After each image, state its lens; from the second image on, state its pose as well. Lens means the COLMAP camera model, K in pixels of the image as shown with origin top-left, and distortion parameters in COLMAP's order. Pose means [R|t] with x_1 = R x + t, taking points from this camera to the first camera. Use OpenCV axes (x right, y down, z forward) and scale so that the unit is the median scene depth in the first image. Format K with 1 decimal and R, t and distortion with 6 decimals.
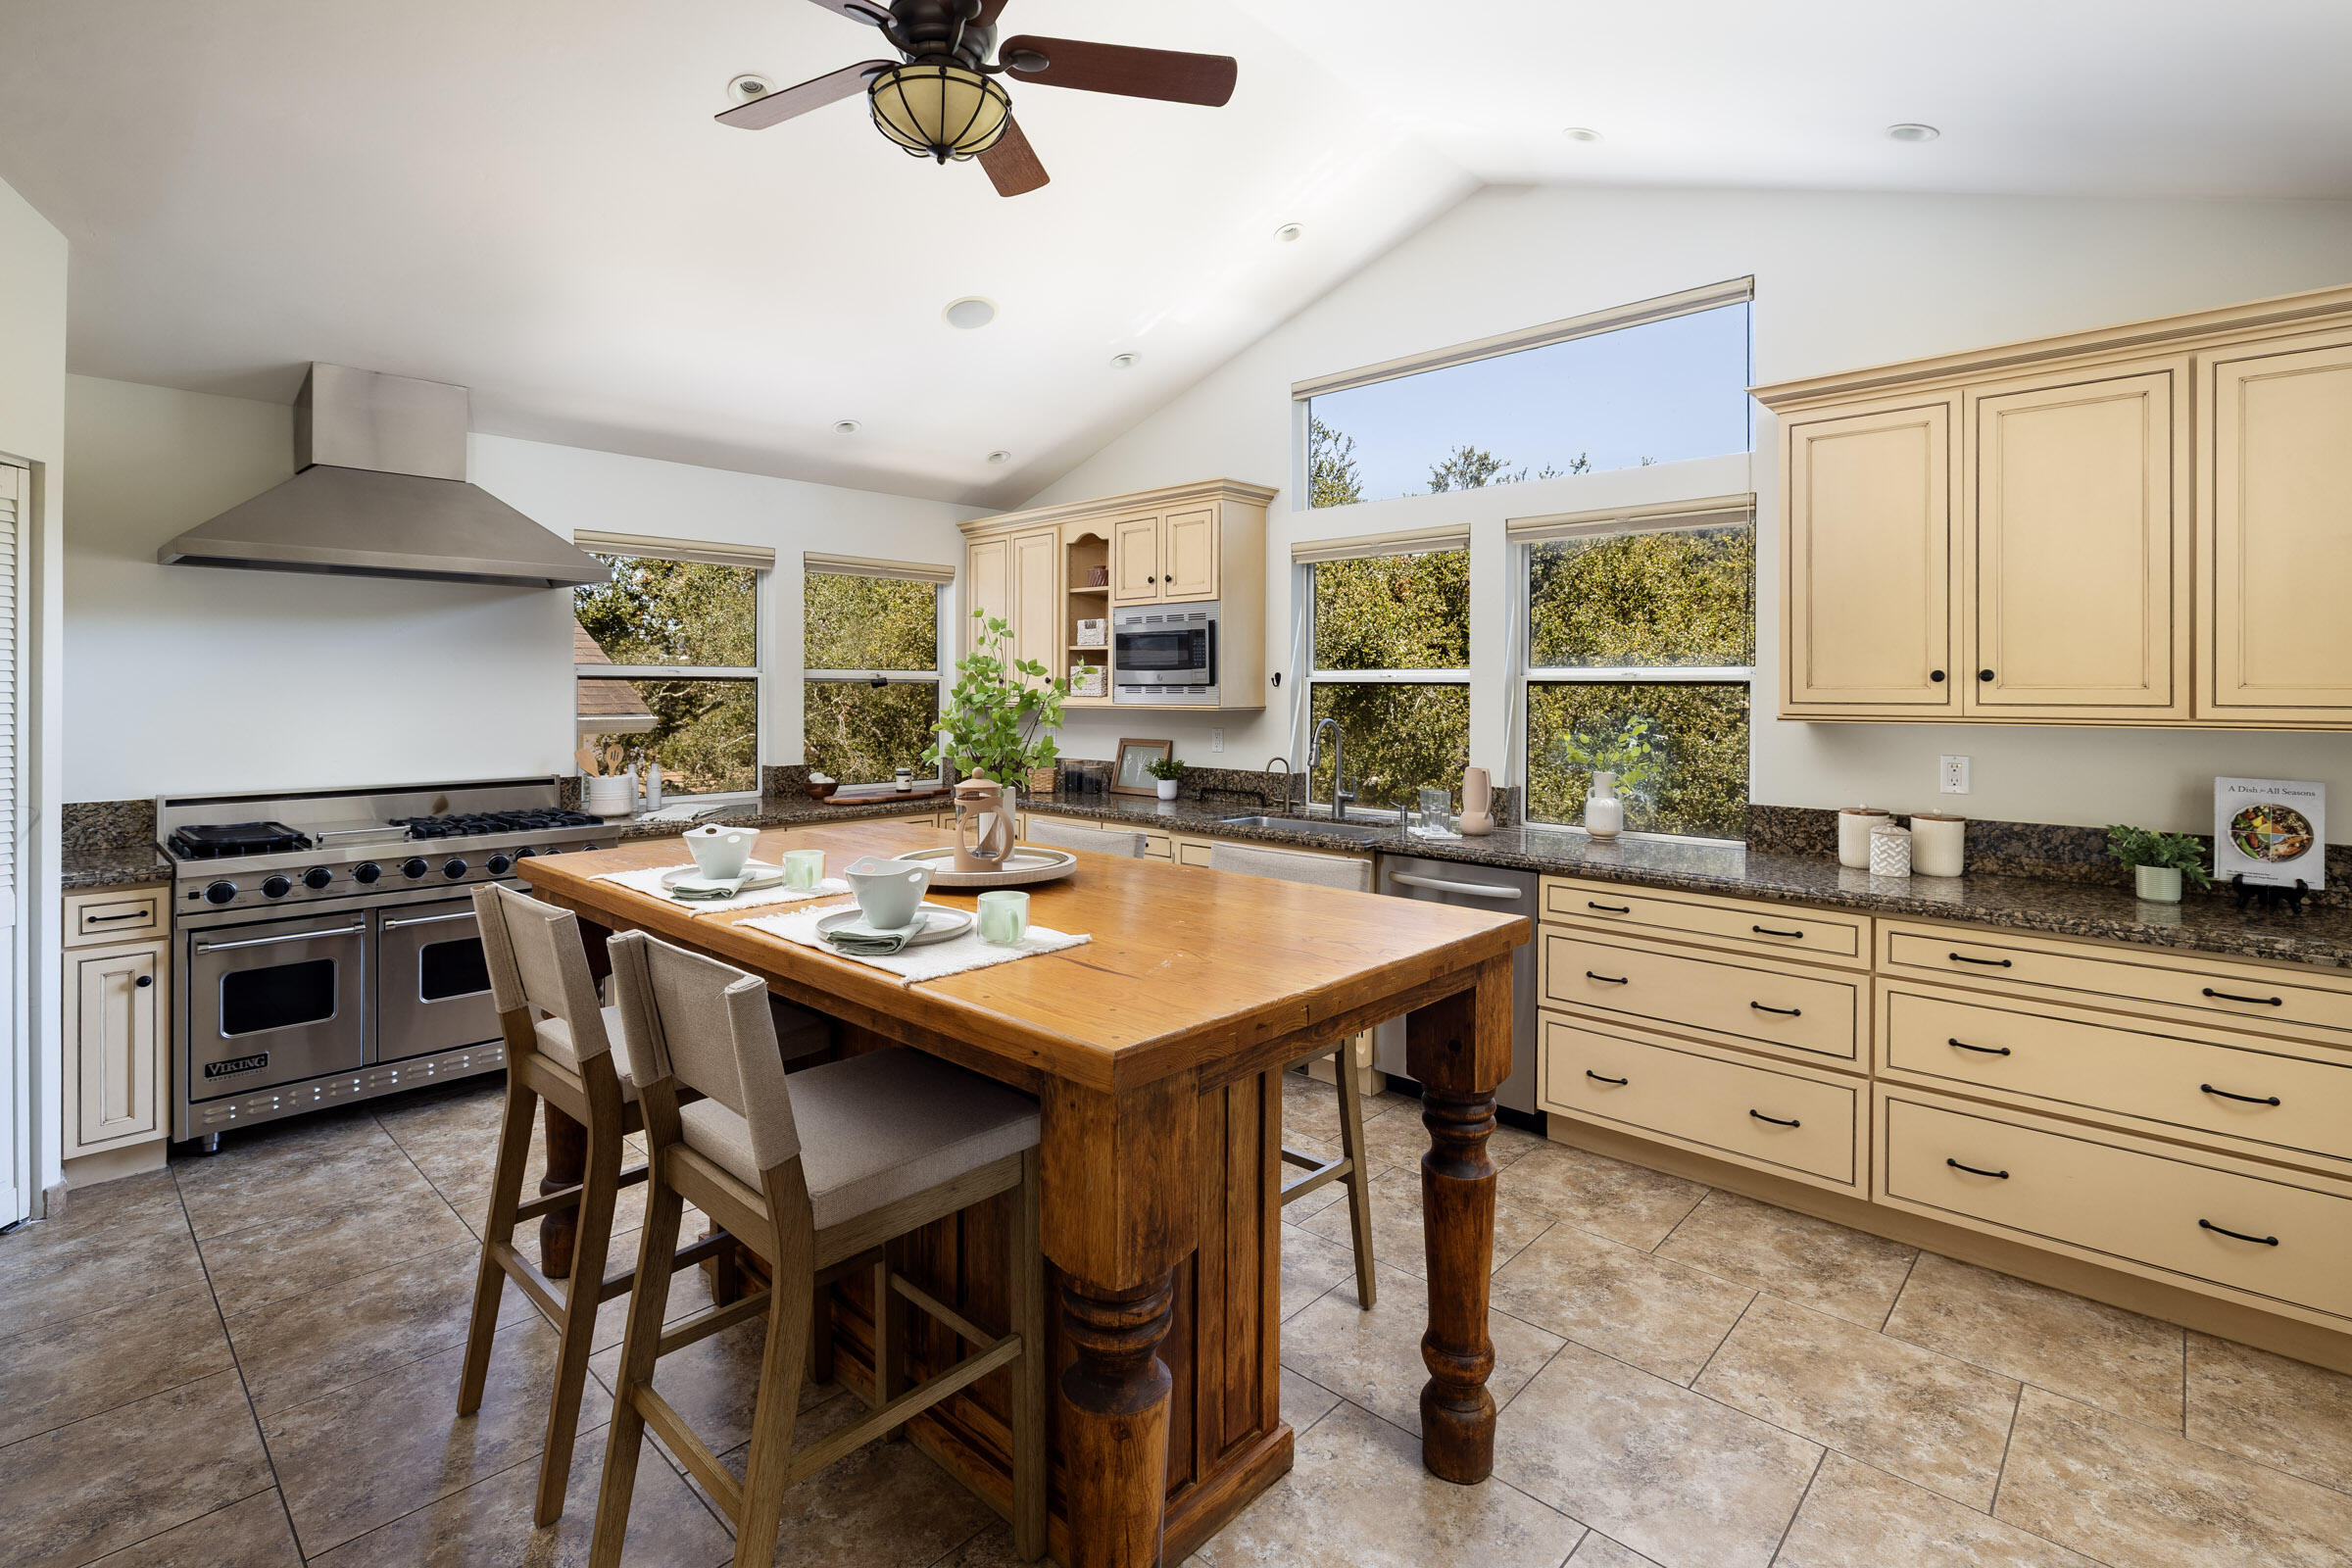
lens RADIAL K [[1092.7, 0, 1182.8], [0, 1092.7, 691.9], [0, 0, 1]] dist [-0.007378, 0.001172]
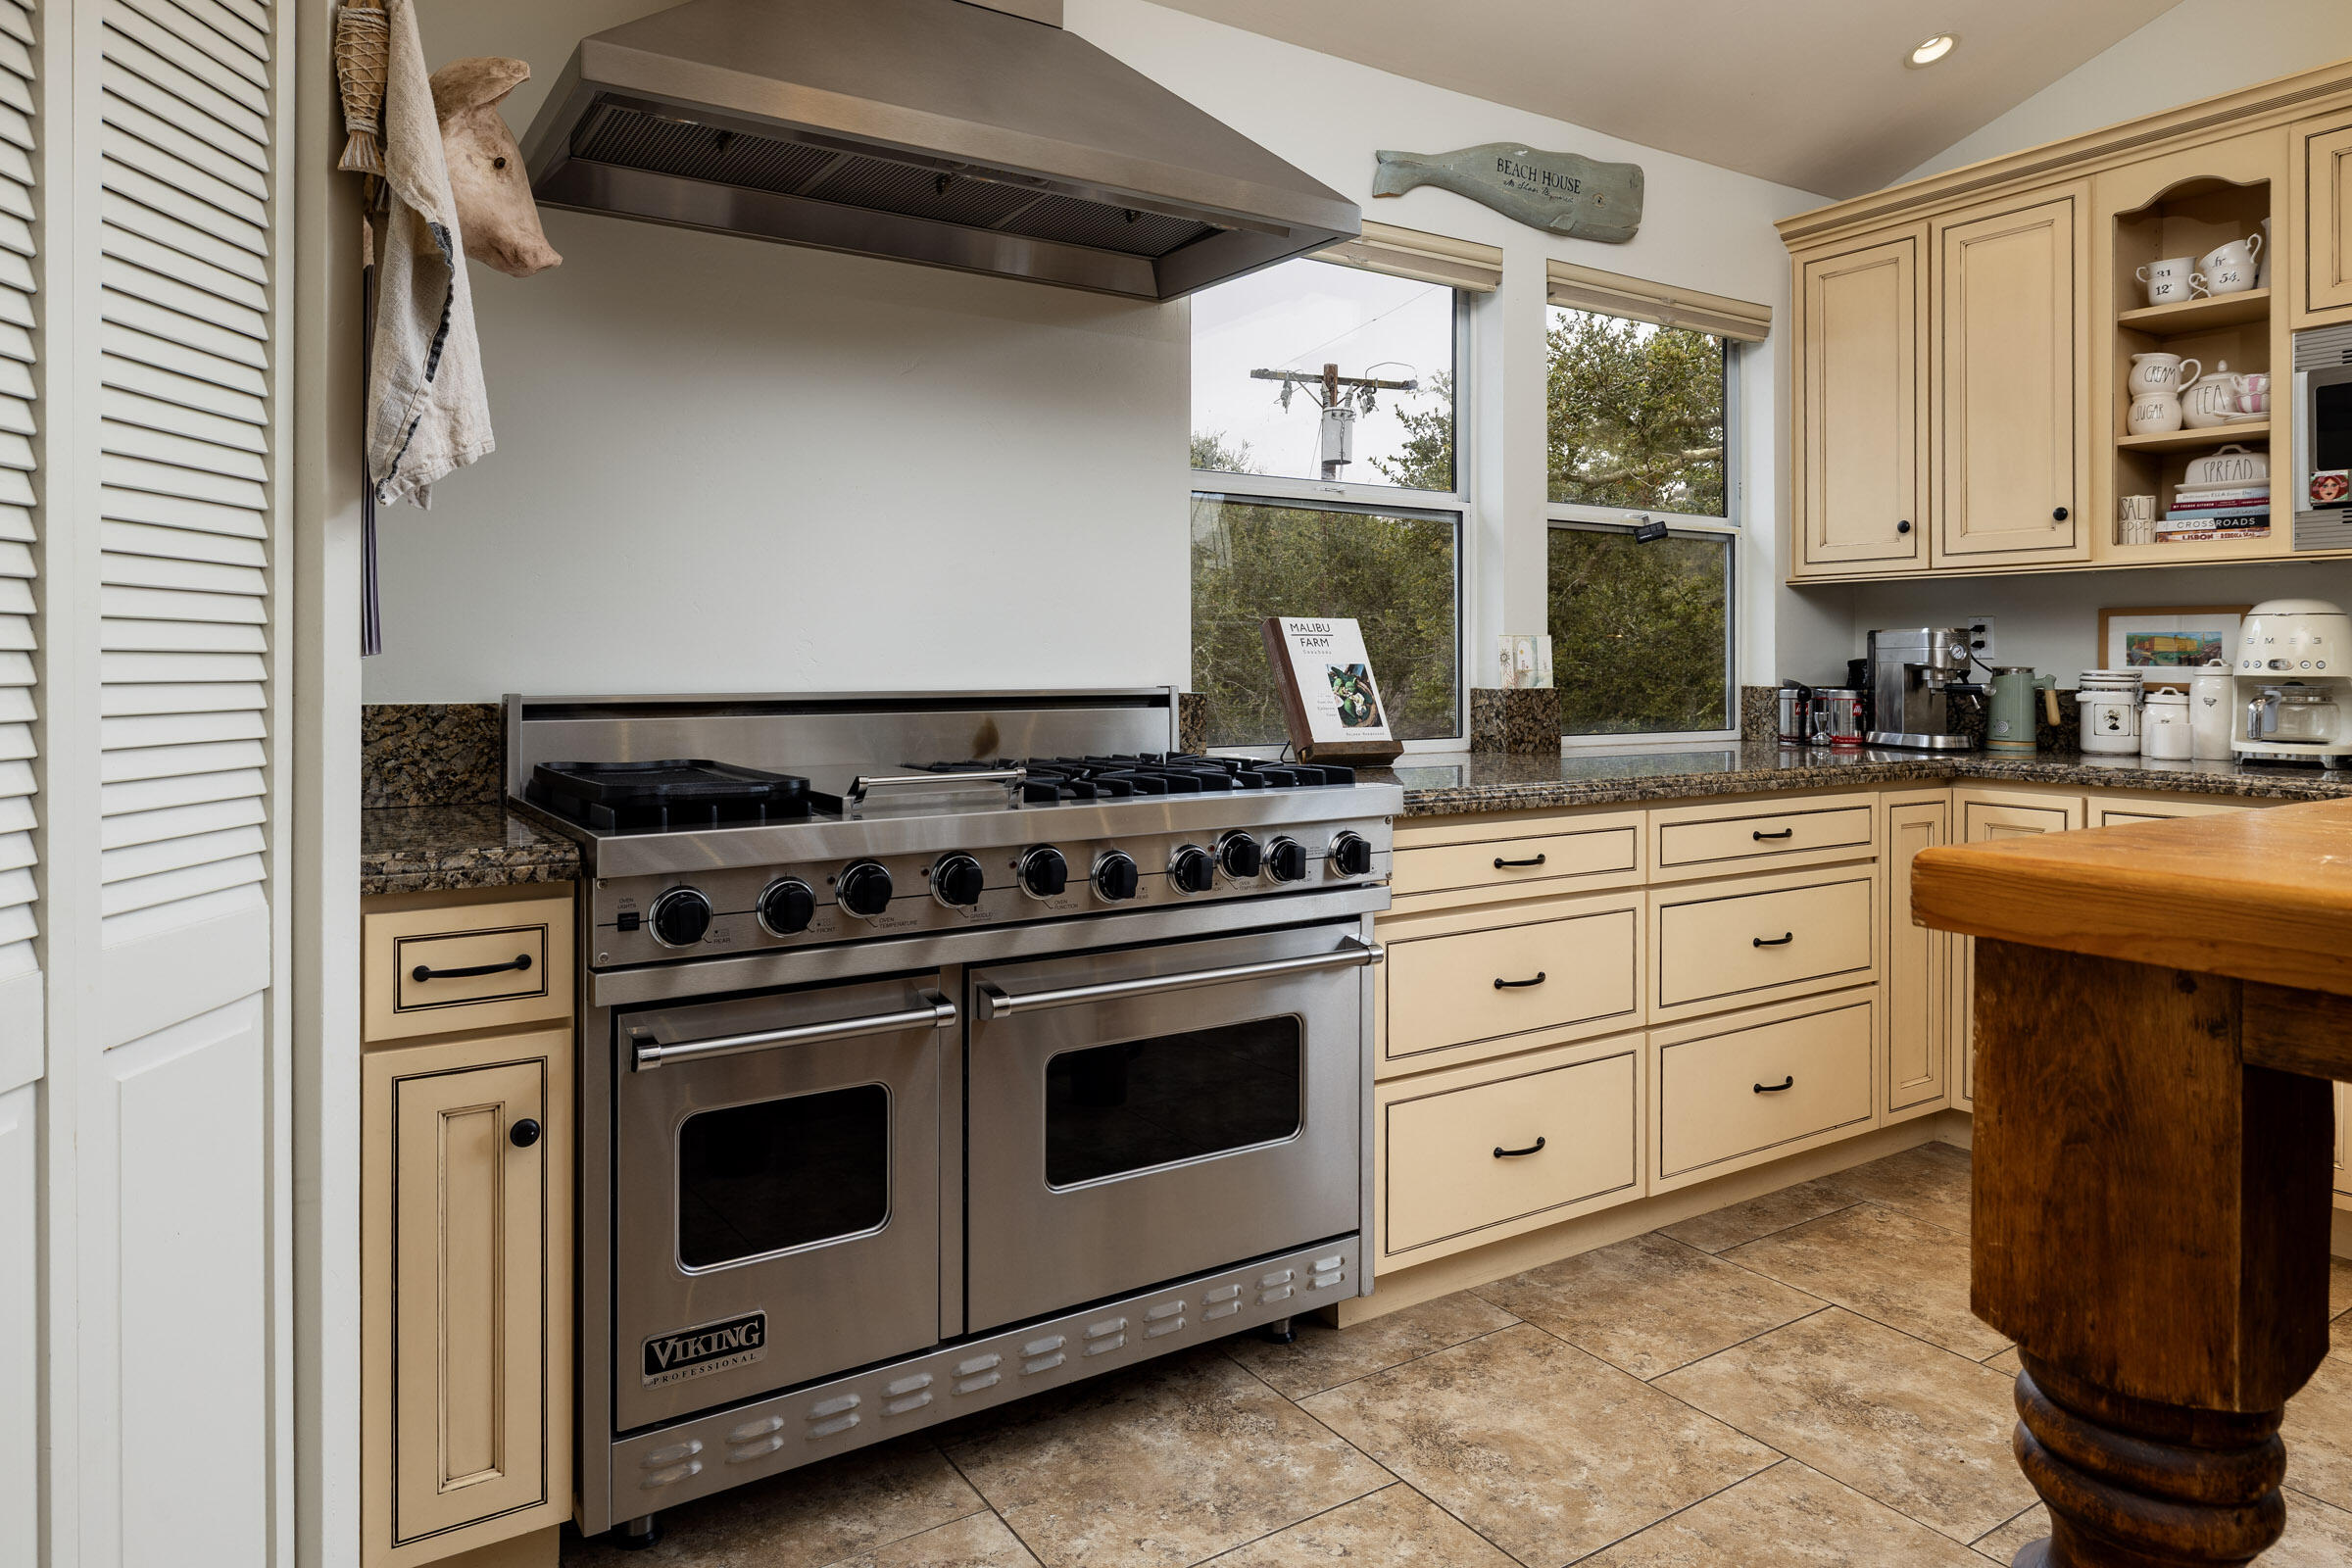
lens RADIAL K [[1456.3, 0, 1174.2], [0, 1456.3, 660.8], [0, 0, 1]] dist [0.000706, 0.000268]
pose [[0.968631, 0.001038, -0.248502, -0.675217], [-0.001258, 0.999999, -0.000726, 0.106196], [0.248501, 0.001016, 0.968631, 0.615800]]
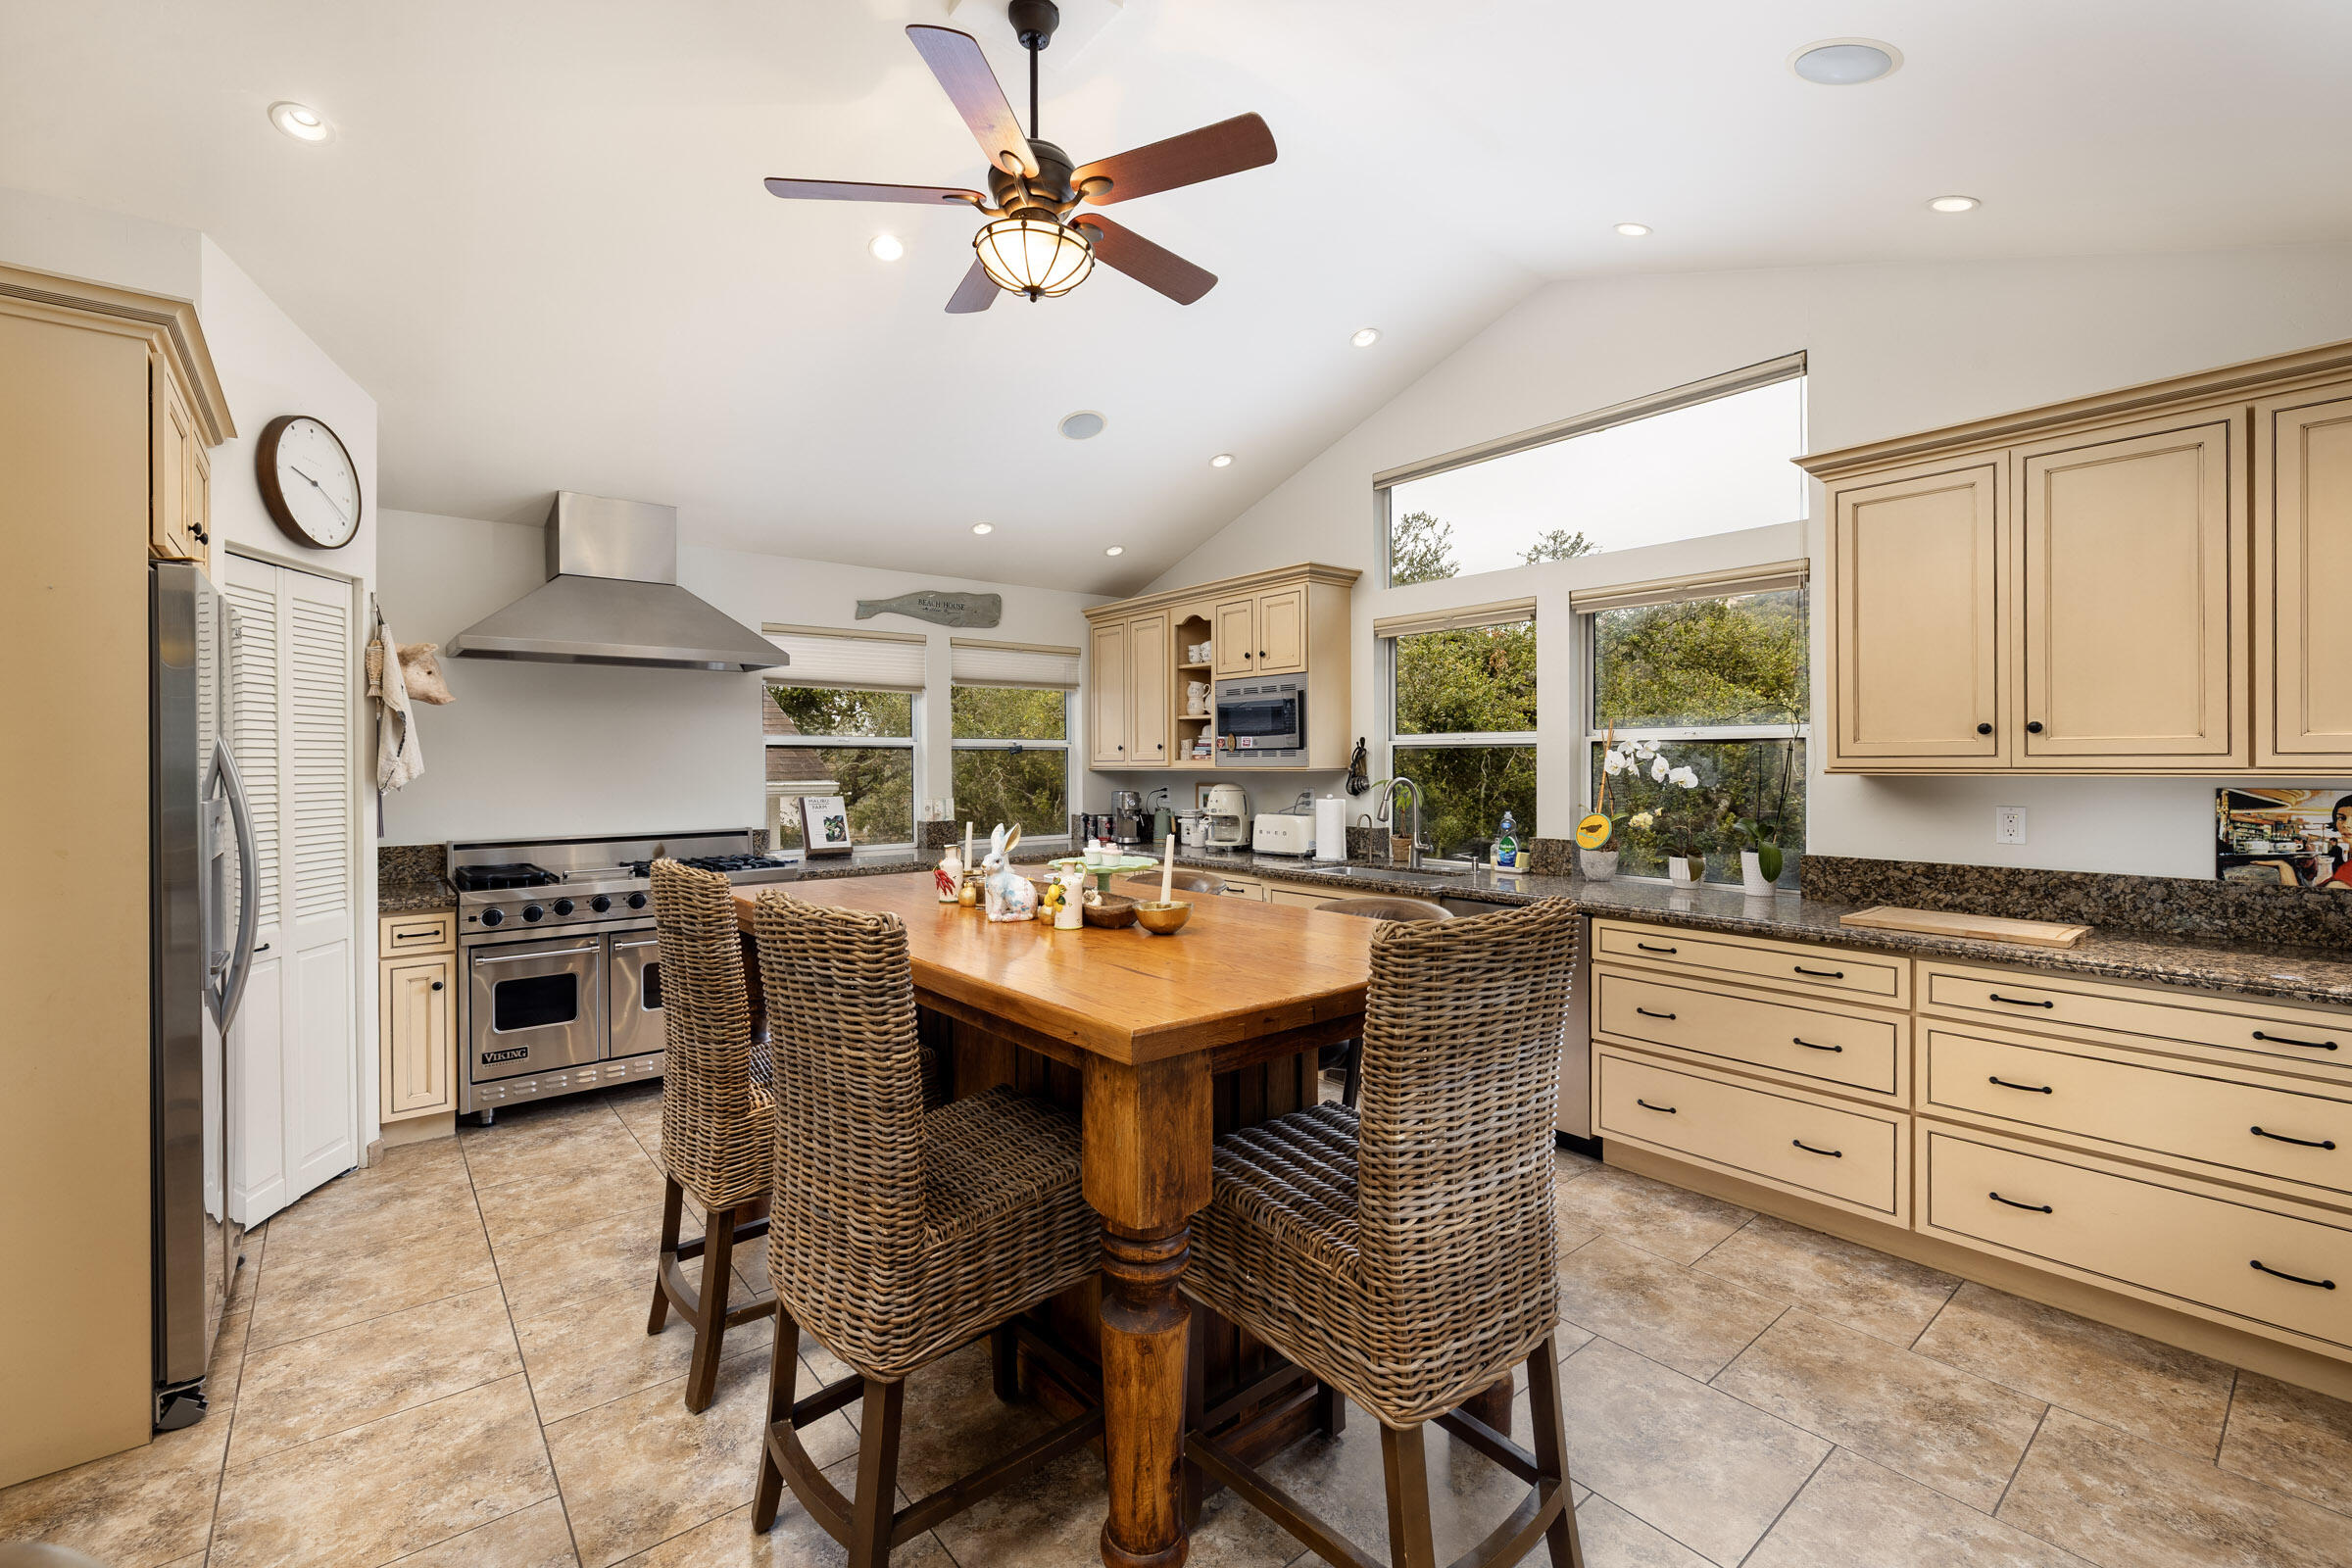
lens RADIAL K [[996.6, 0, 1177.1], [0, 996.6, 766.4], [0, 0, 1]] dist [-0.000257, -0.000857]
pose [[0.991144, -0.006298, -0.132639, 0.063101], [0.006649, 0.999975, 0.002203, 0.015429], [0.132622, -0.003065, 0.991162, -0.042829]]
